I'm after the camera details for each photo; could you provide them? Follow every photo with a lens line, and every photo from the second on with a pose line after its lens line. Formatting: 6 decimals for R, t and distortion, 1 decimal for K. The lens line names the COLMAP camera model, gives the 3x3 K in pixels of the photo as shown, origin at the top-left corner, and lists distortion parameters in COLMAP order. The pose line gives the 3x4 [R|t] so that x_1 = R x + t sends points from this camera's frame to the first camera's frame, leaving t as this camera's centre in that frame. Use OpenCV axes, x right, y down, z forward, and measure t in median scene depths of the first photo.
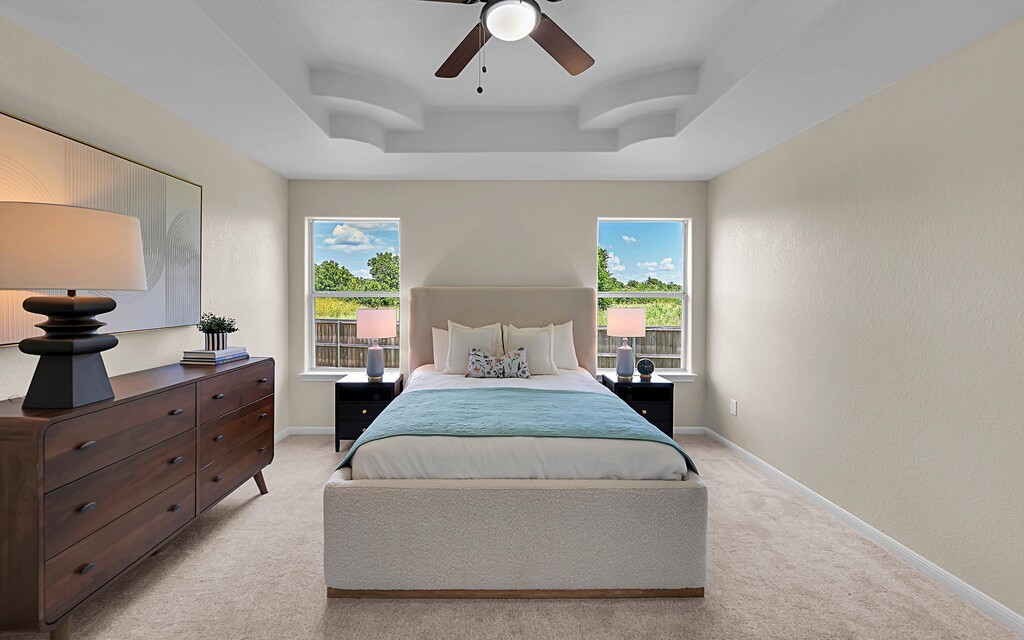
lens RADIAL K [[427.5, 0, 488.4], [0, 427.5, 301.8], [0, 0, 1]] dist [-0.000728, -0.000522]
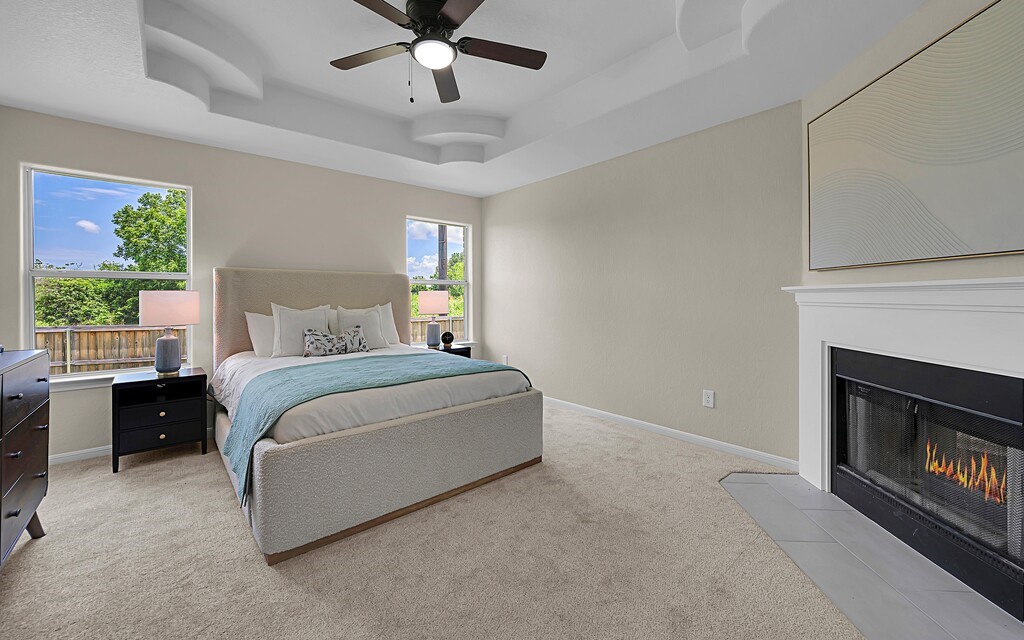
lens RADIAL K [[407.0, 0, 512.7], [0, 407.0, 298.1], [0, 0, 1]] dist [0.001013, 0.000087]
pose [[0.755894, -0.008008, 0.654645, -0.311733], [0.015083, 0.999873, -0.005185, 0.050036], [-0.654520, 0.013793, 0.755919, -0.045044]]
